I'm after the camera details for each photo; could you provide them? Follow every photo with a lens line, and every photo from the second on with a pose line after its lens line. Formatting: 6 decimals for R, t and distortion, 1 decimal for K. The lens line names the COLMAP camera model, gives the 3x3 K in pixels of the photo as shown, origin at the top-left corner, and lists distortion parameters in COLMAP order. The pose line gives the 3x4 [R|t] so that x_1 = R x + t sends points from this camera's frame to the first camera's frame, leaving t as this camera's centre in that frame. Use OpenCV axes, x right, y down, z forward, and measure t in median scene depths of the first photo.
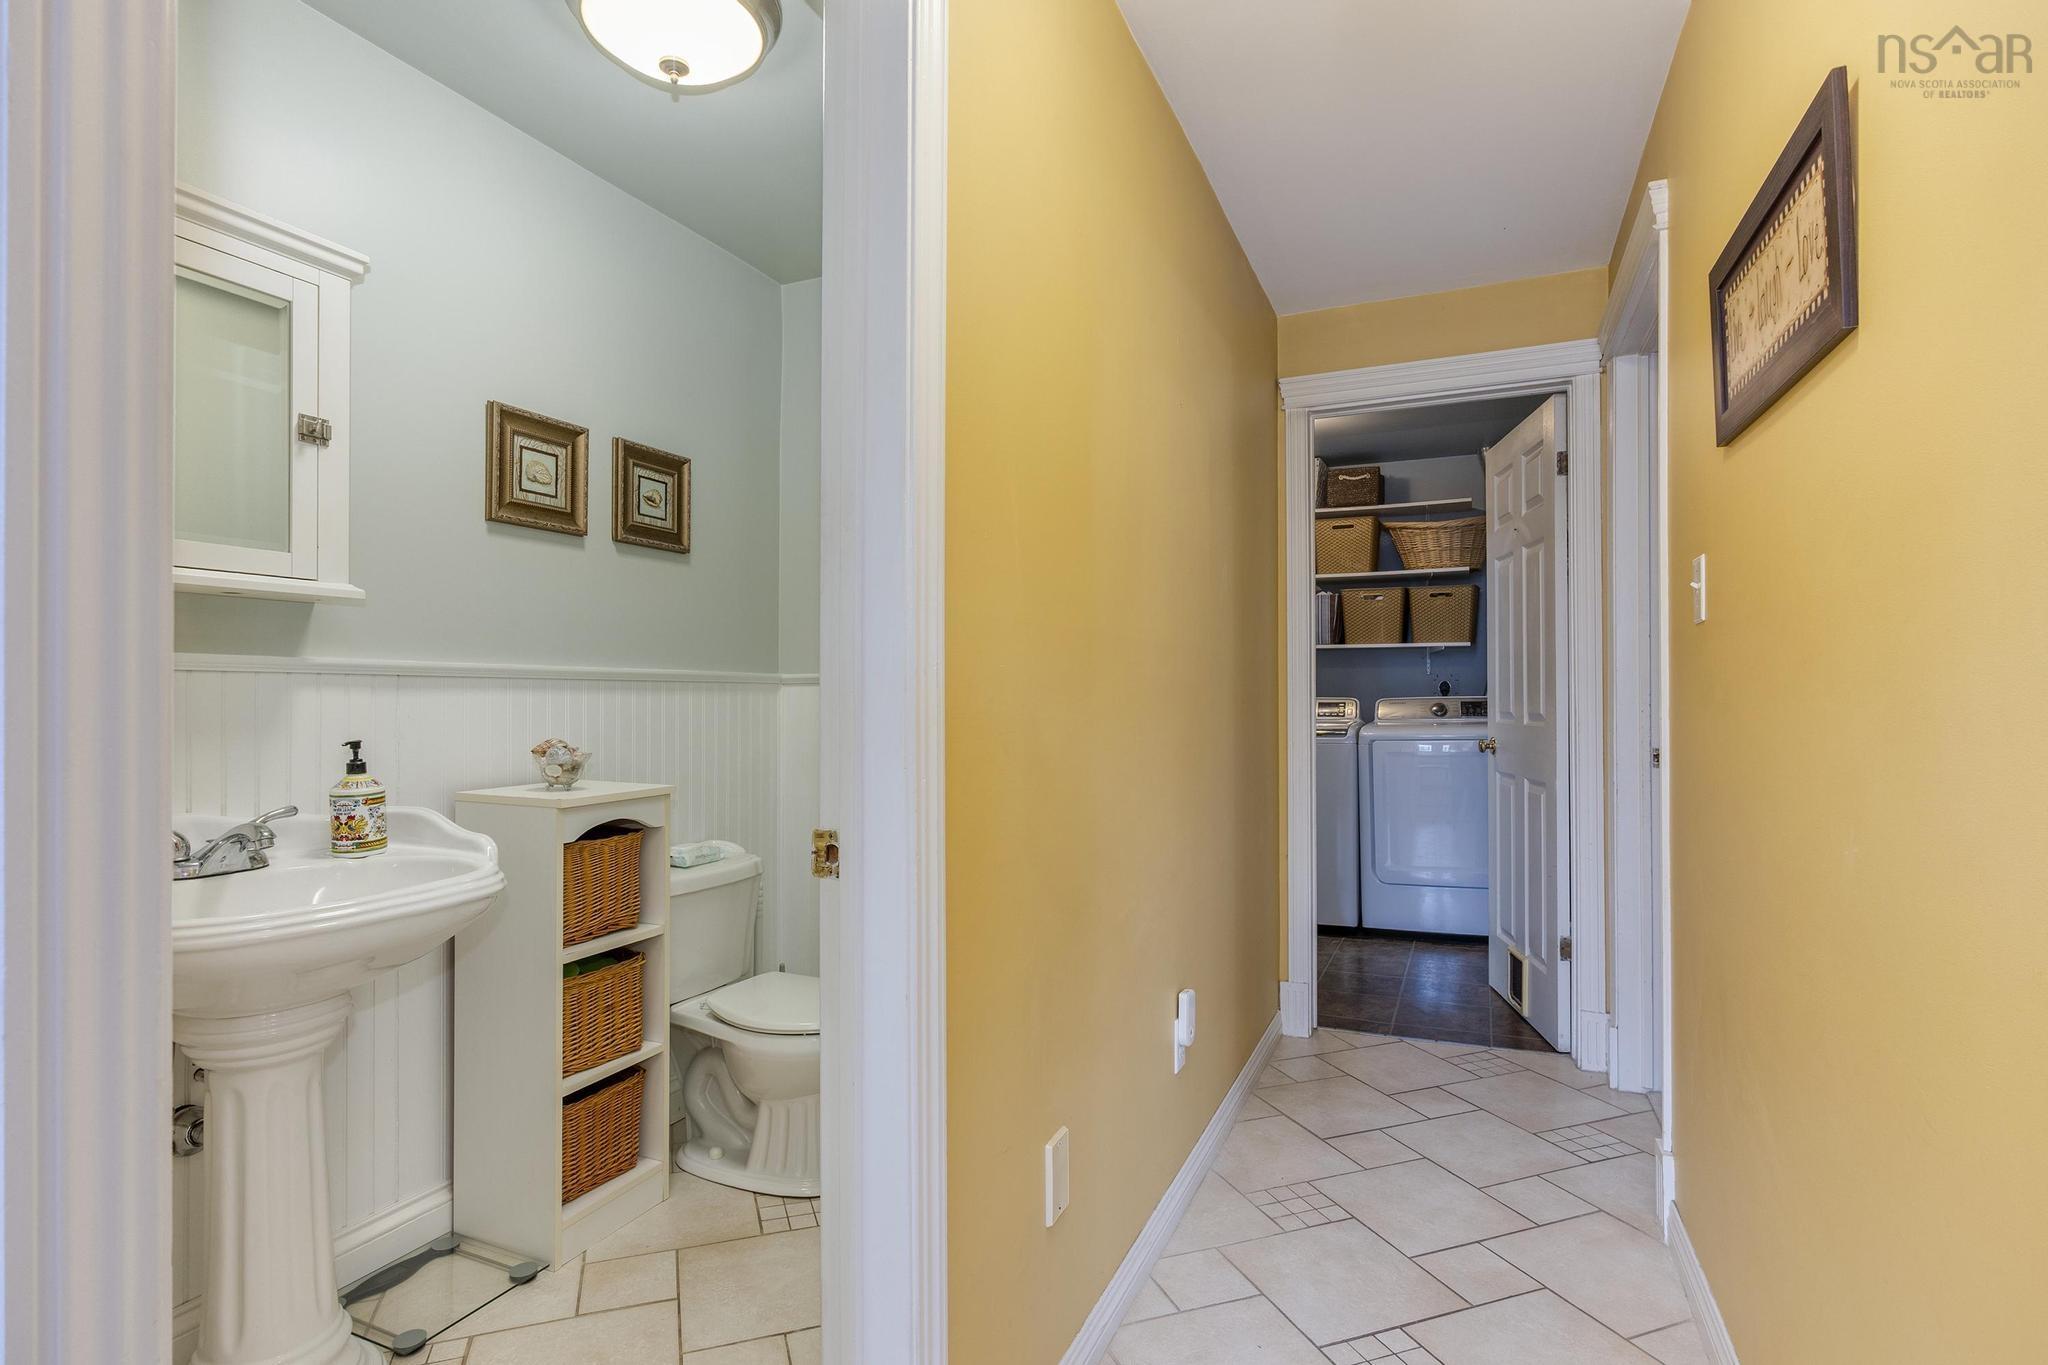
lens RADIAL K [[1027.0, 0, 1016.3], [0, 1027.0, 693.0], [0, 0, 1]] dist [0.000501, 0.001481]
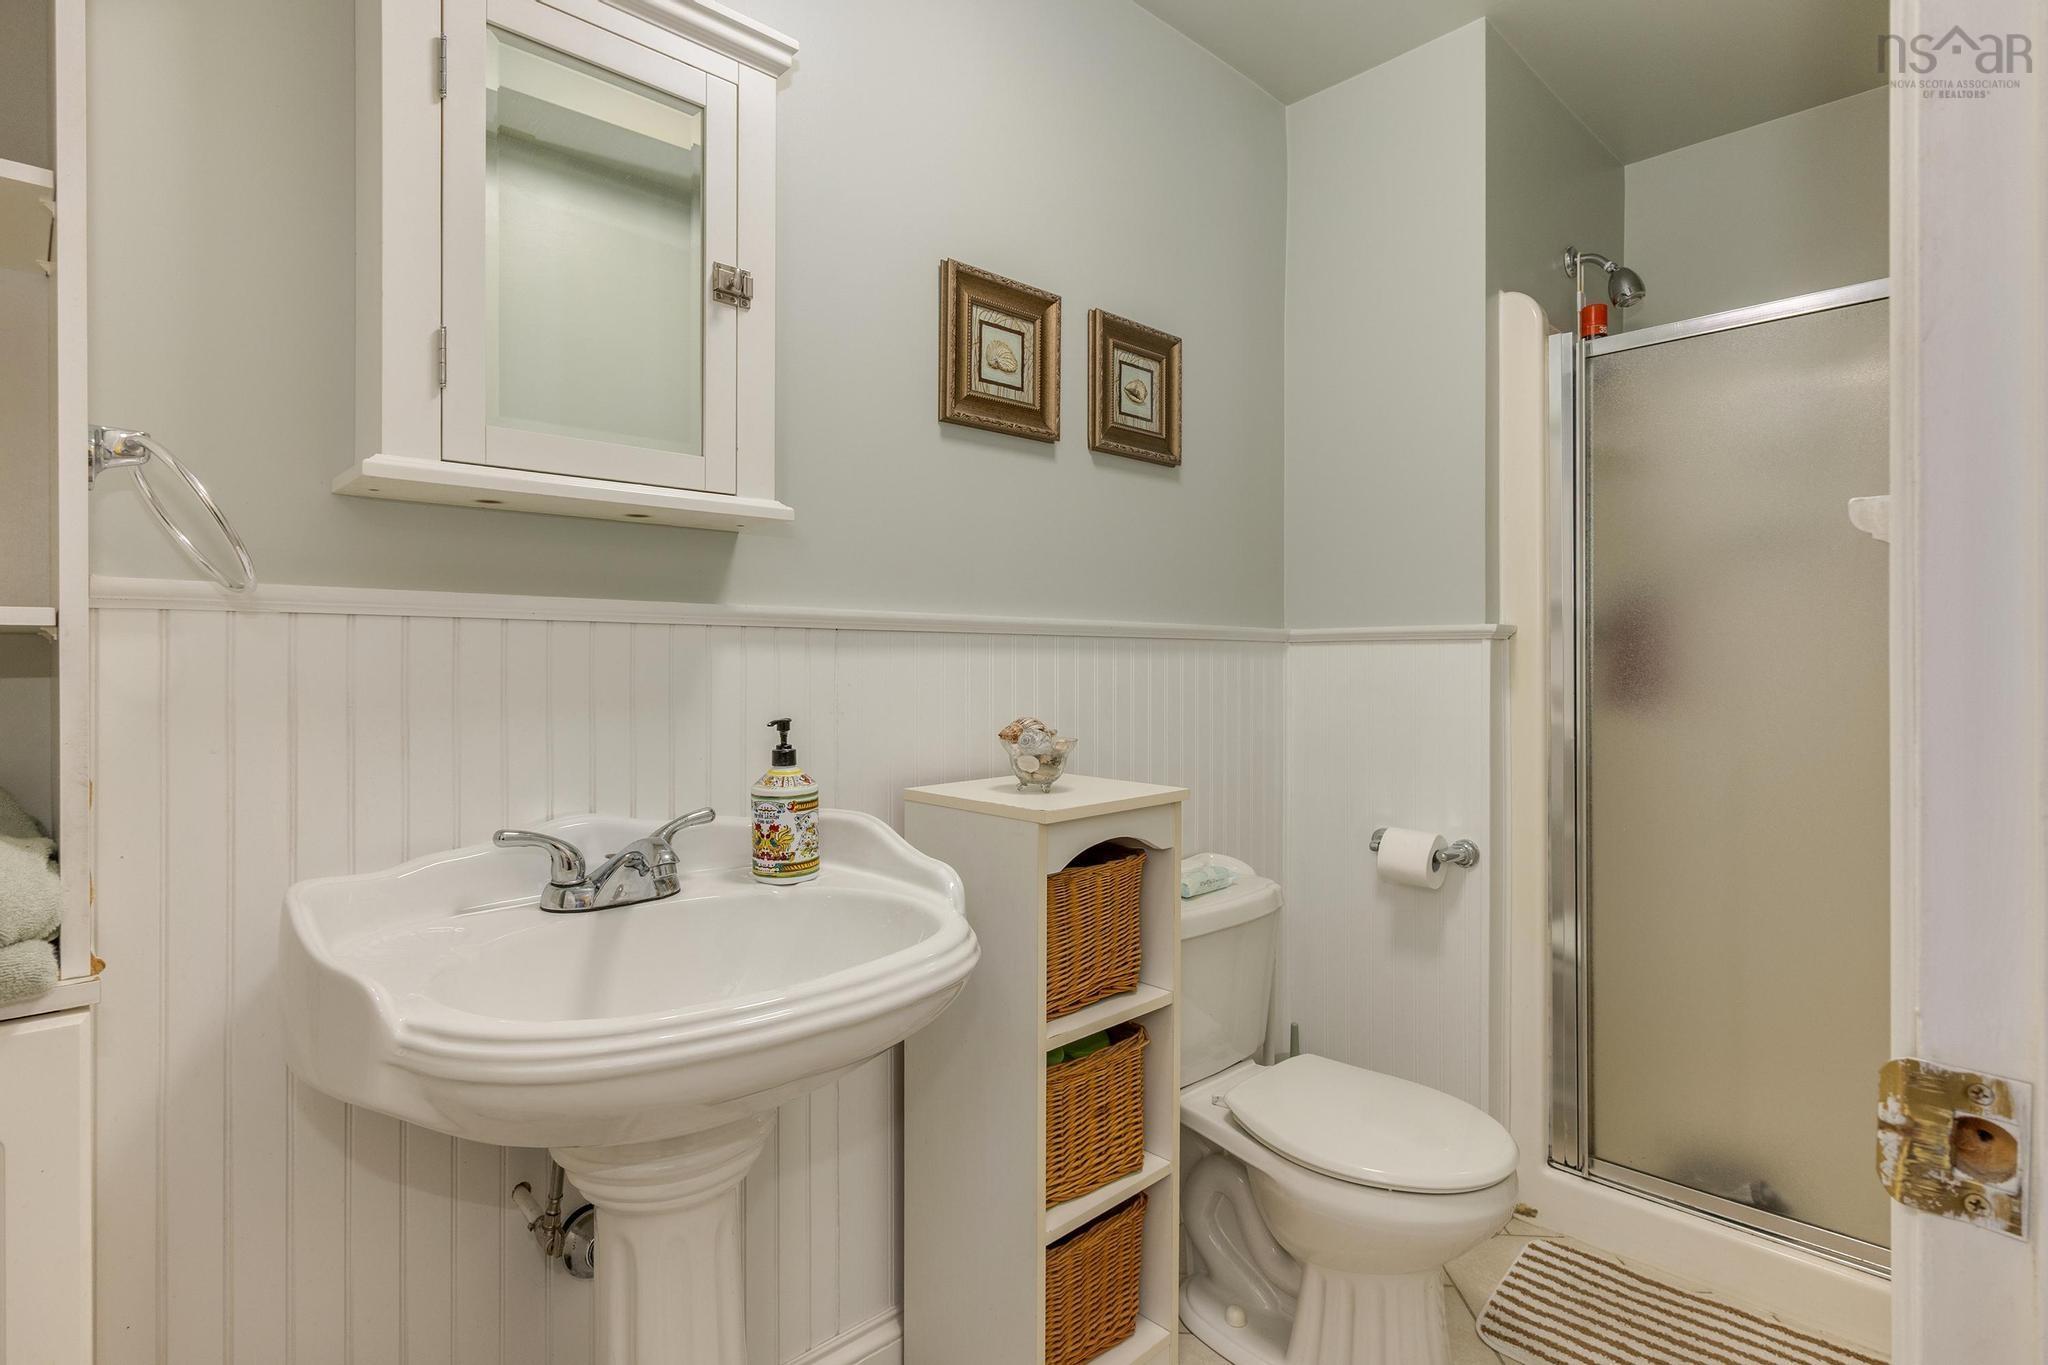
lens RADIAL K [[1026.8, 0, 1005.8], [0, 1026.8, 679.1], [0, 0, 1]] dist [-0.002869, 0.000450]
pose [[0.924569, 0.008677, -0.380915, -0.187023], [-0.000564, 0.999771, 0.021403, 0.002640], [0.381014, -0.019574, 0.924362, 0.327433]]
